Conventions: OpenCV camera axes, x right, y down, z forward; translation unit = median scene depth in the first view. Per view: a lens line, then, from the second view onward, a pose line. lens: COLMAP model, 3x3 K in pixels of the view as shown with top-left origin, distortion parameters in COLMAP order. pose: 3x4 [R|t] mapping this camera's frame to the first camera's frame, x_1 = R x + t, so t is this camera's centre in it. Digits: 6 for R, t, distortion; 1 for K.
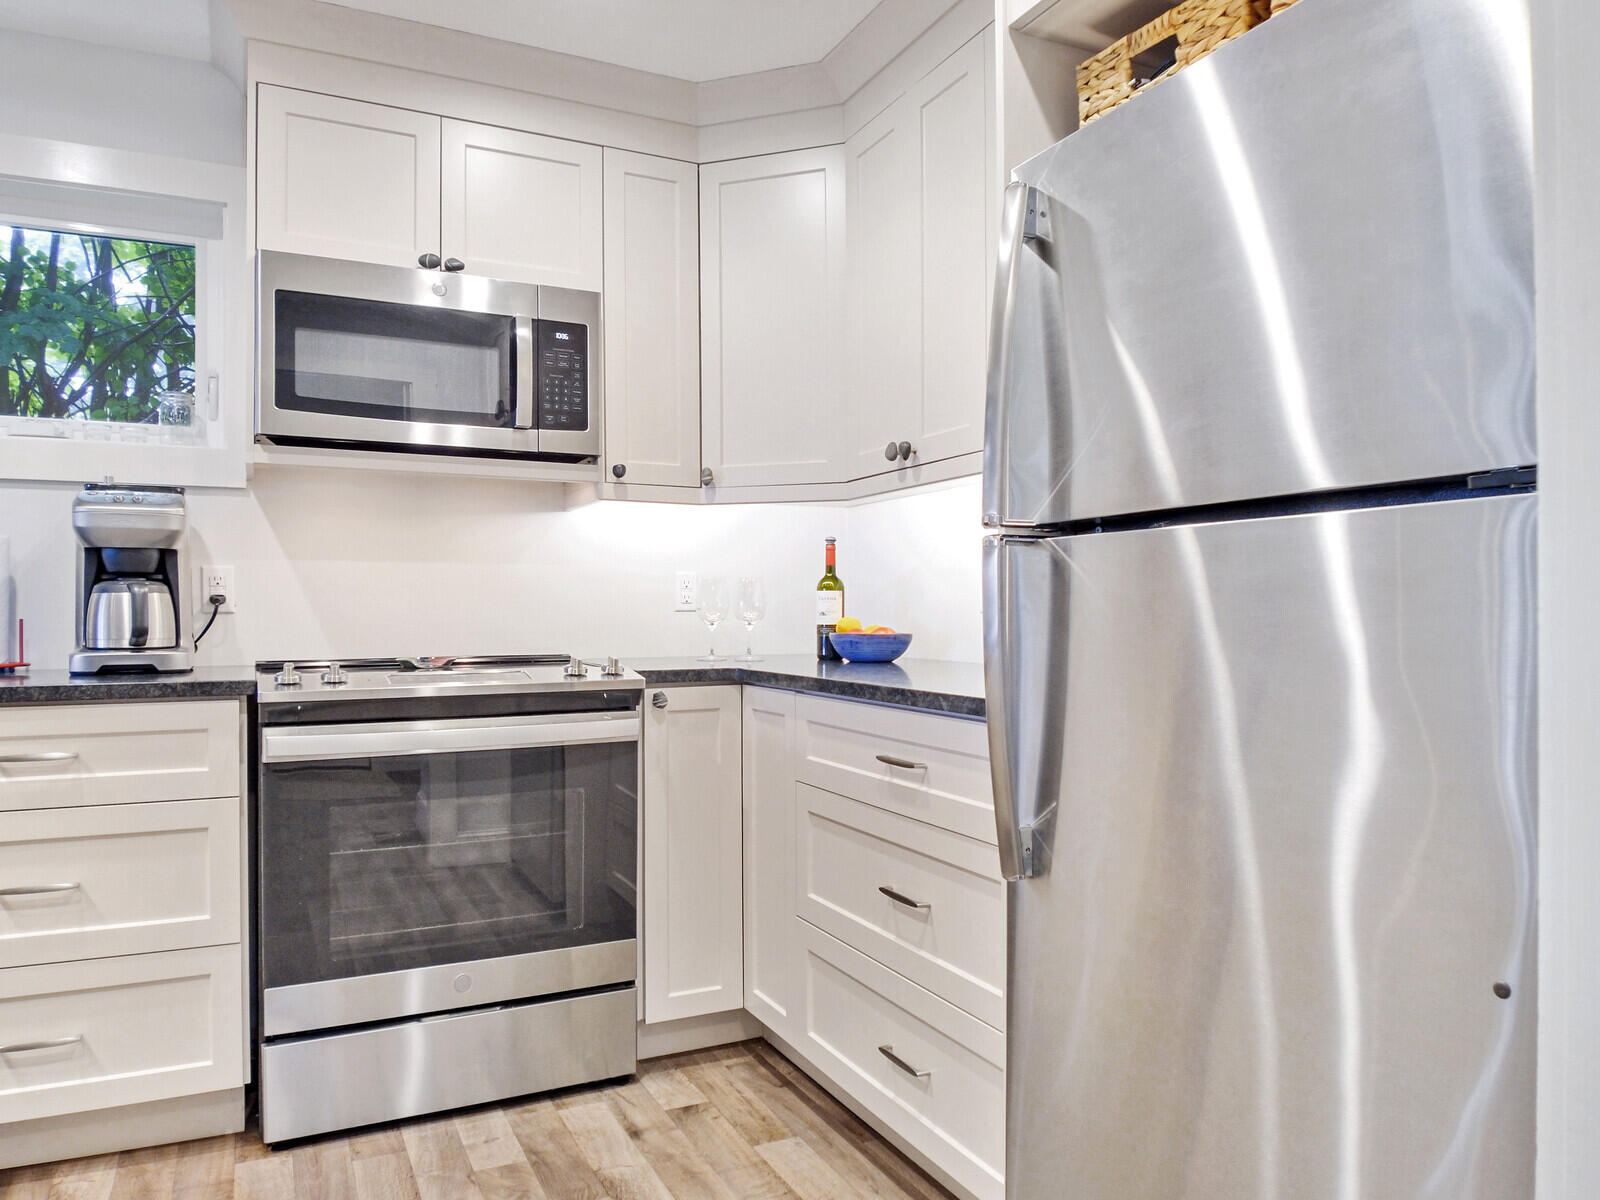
lens RADIAL K [[1127.6, 0, 810.8], [0, 1127.6, 611.5], [0, 0, 1]] dist [0.052294, -0.097919]
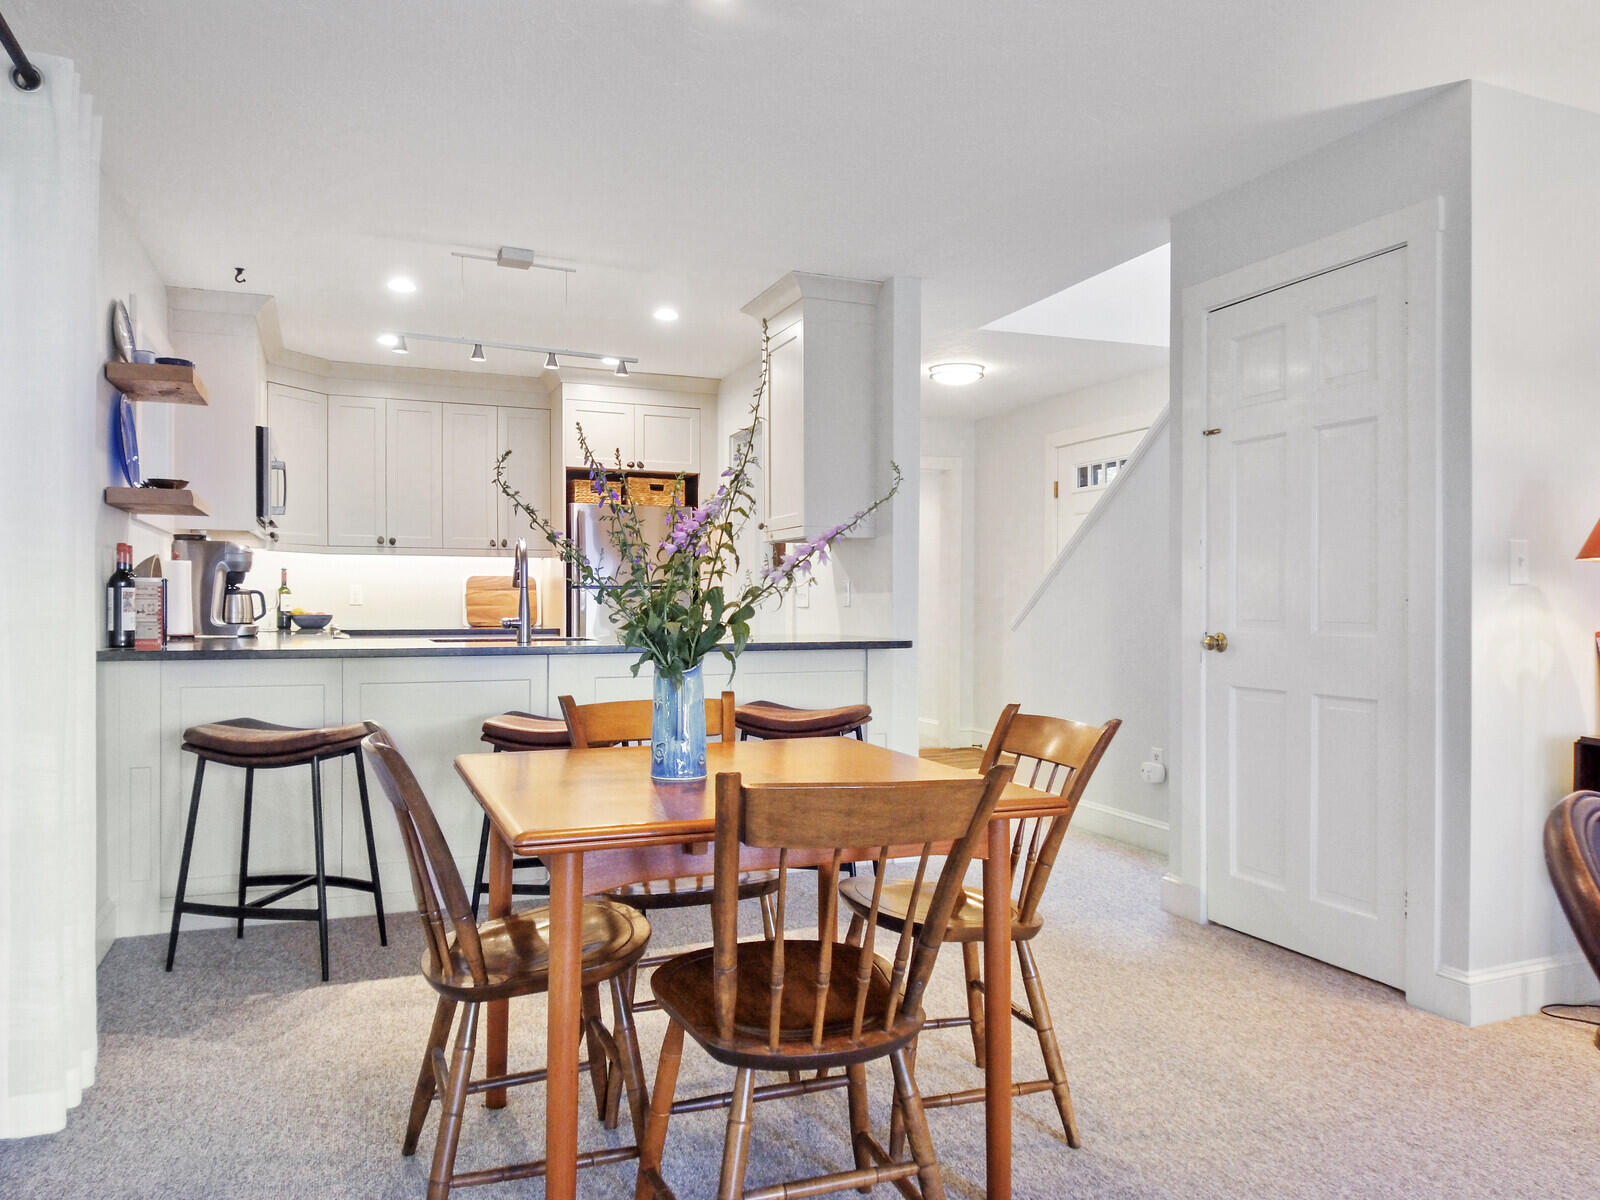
lens RADIAL K [[1171.1, 0, 800.0], [0, 1171.1, 600.0], [0, 0, 1]] dist [0.079410, -0.002459]
pose [[0.087106, 0.004519, 0.996189, -2.440887], [-0.001443, 0.999989, -0.004410, 0.000115], [-0.996198, -0.001053, 0.087112, -0.143563]]
